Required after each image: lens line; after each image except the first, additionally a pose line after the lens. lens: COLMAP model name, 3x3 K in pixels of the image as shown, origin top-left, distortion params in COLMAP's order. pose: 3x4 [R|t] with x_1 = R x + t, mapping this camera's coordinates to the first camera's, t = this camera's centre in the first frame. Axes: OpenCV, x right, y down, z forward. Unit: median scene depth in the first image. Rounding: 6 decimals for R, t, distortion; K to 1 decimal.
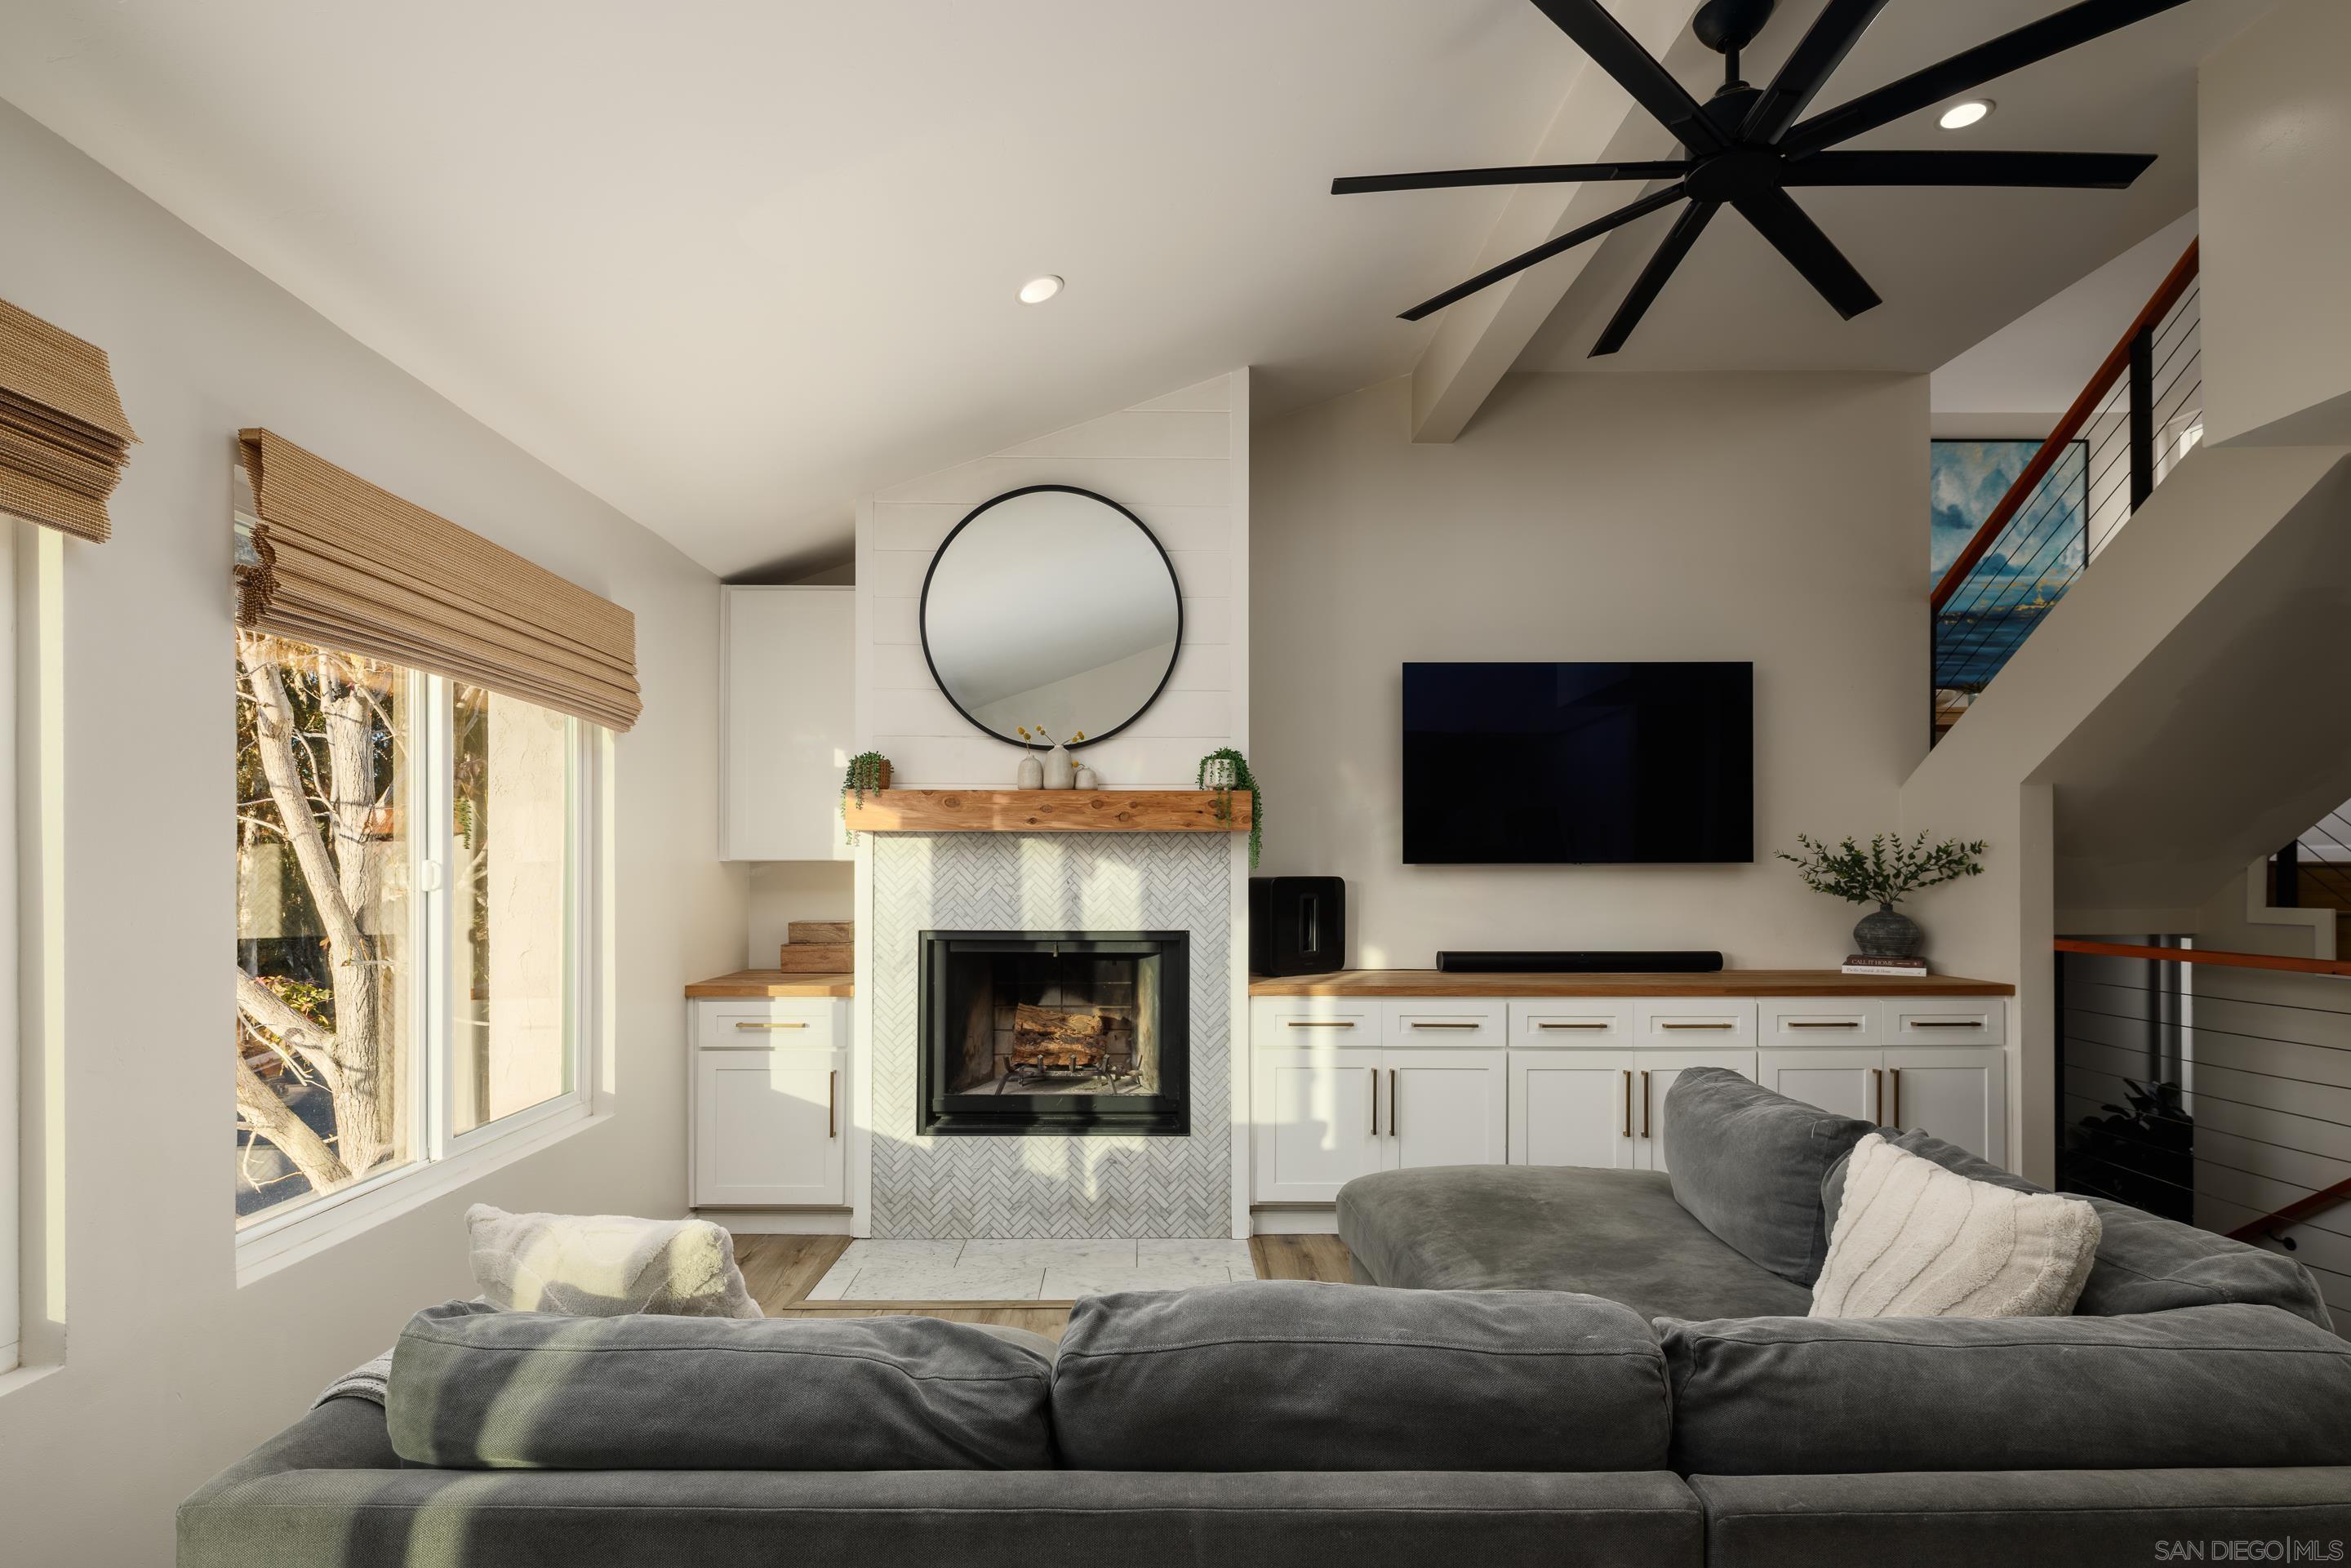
lens RADIAL K [[1162.6, 0, 1194.5], [0, 1162.6, 852.2], [0, 0, 1]] dist [-0.002223, 0.003197]
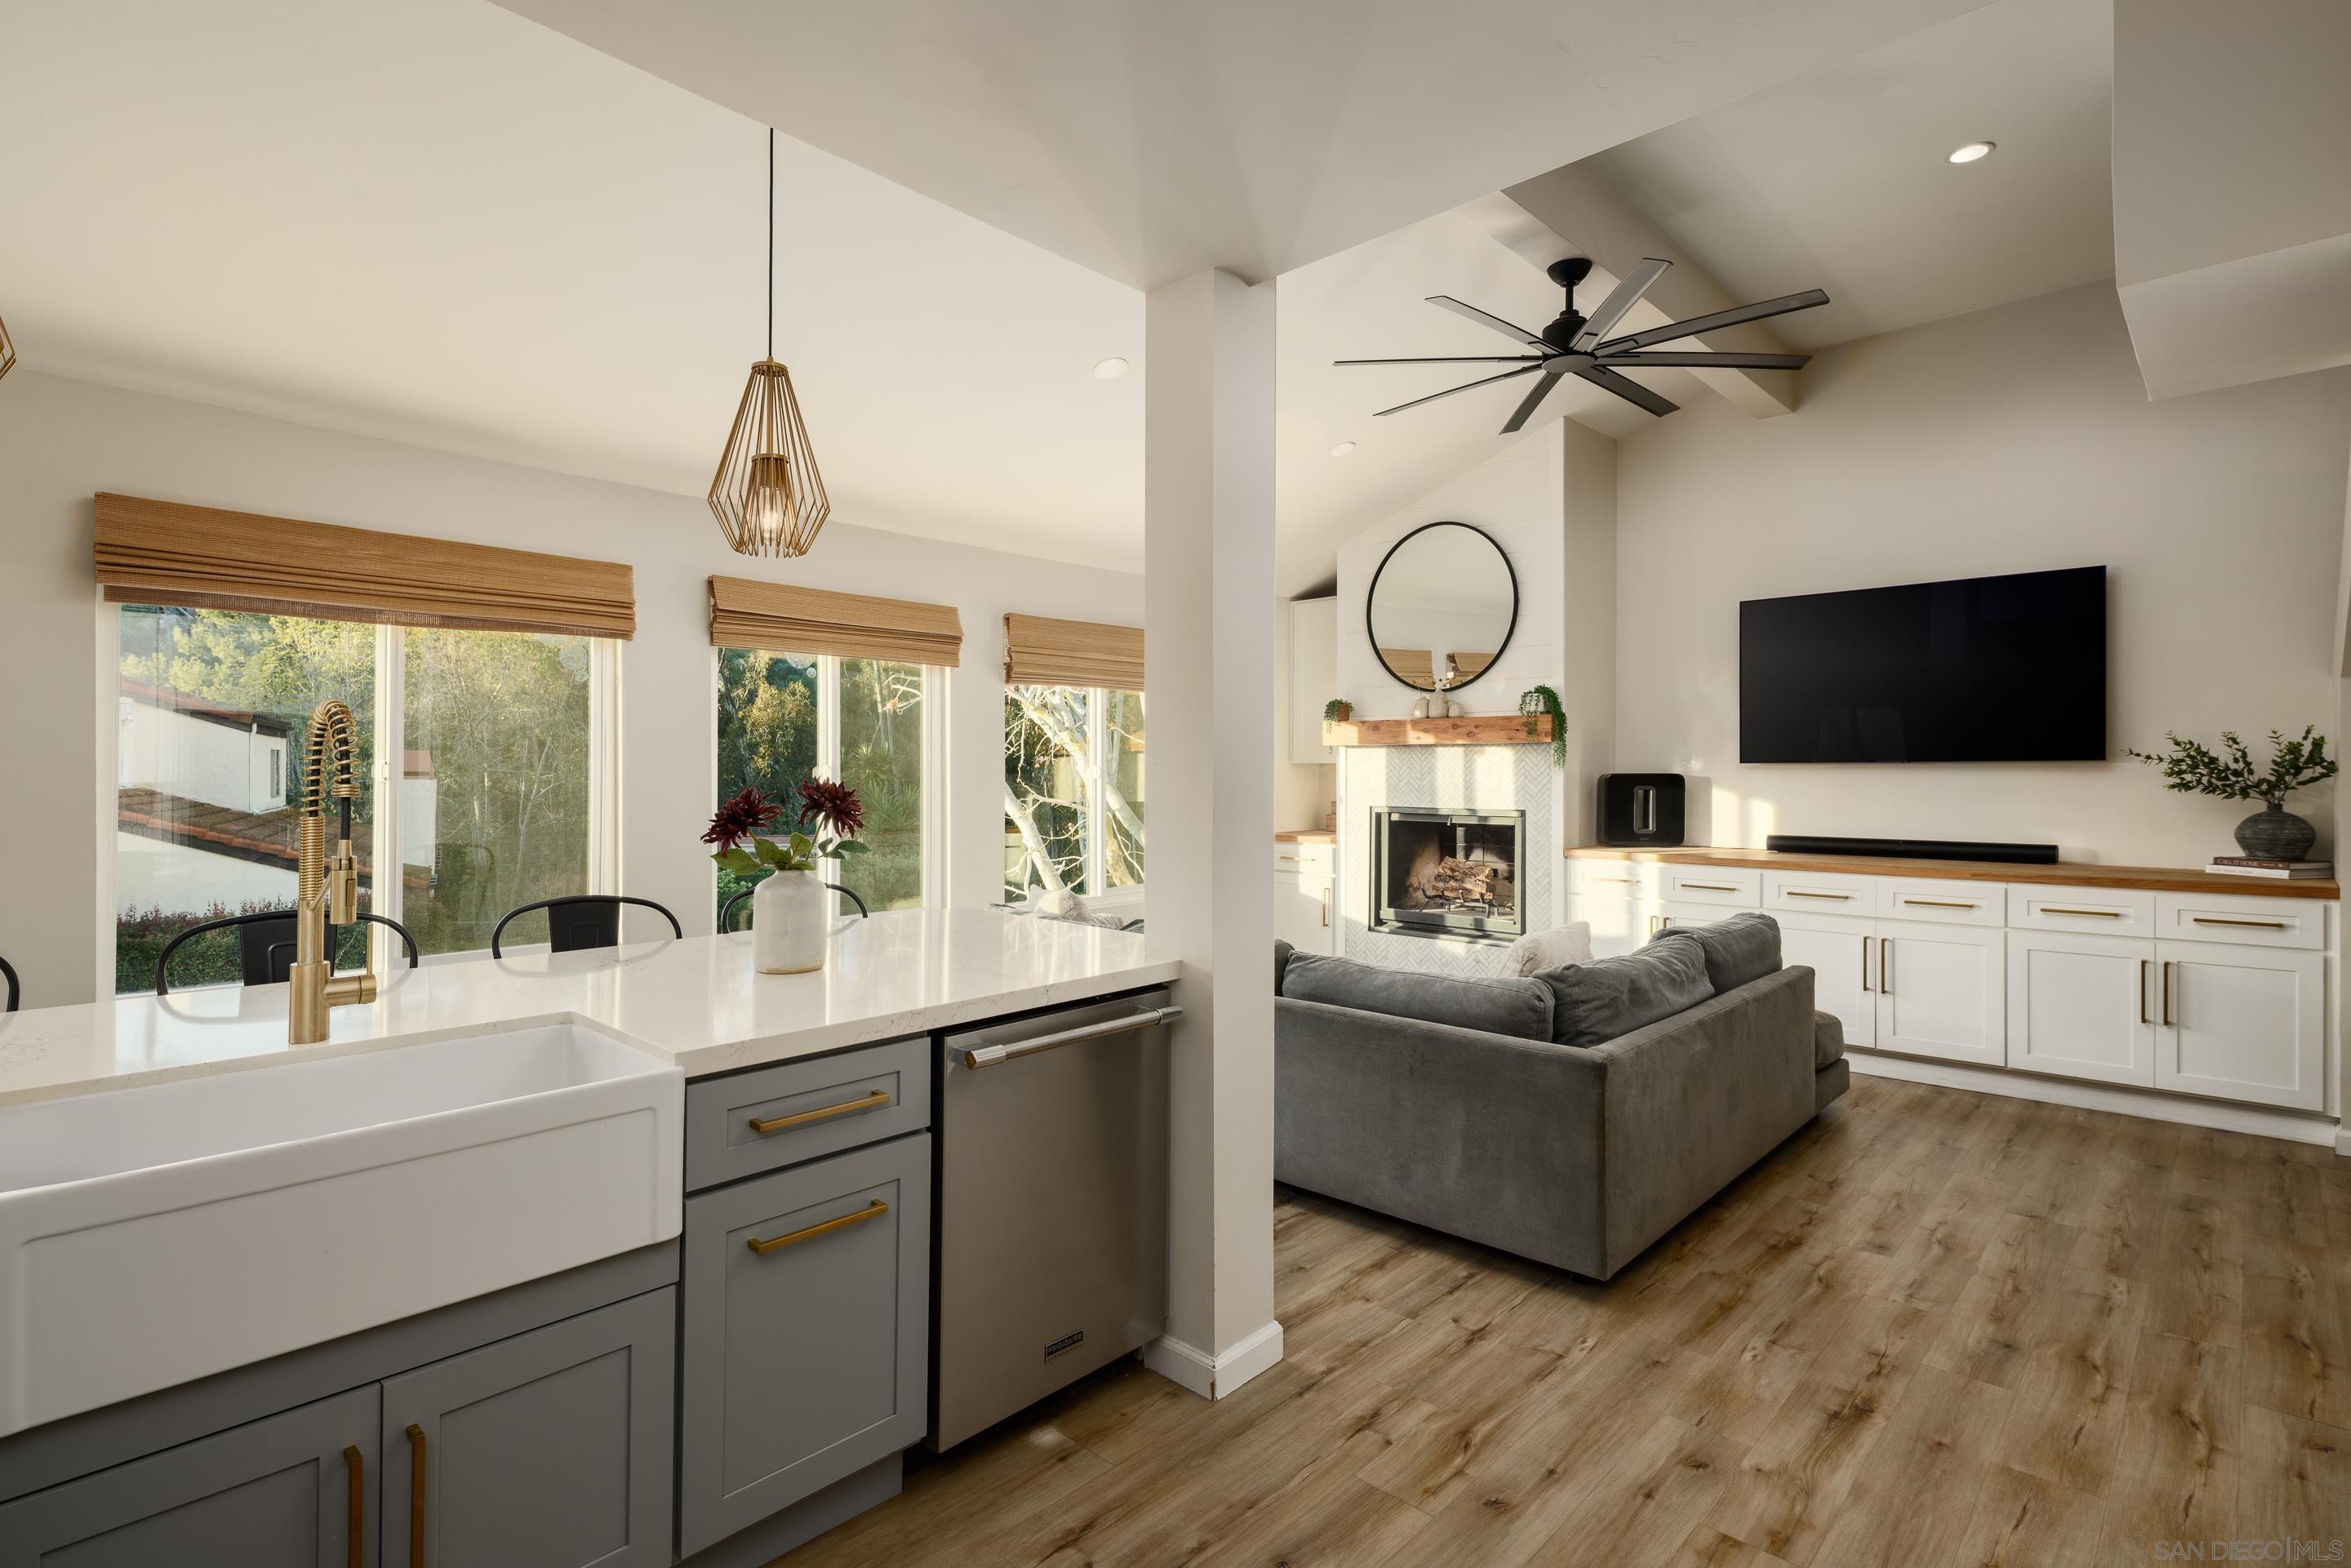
lens RADIAL K [[1162.6, 0, 1172.5], [0, 1162.6, 771.9], [0, 0, 1]] dist [-0.002223, 0.003197]
pose [[0.707323, 0.000745, -0.706890, 0.704457], [0.013102, 0.999814, 0.014163, -0.007139], [0.706769, -0.019279, 0.707182, -0.343878]]
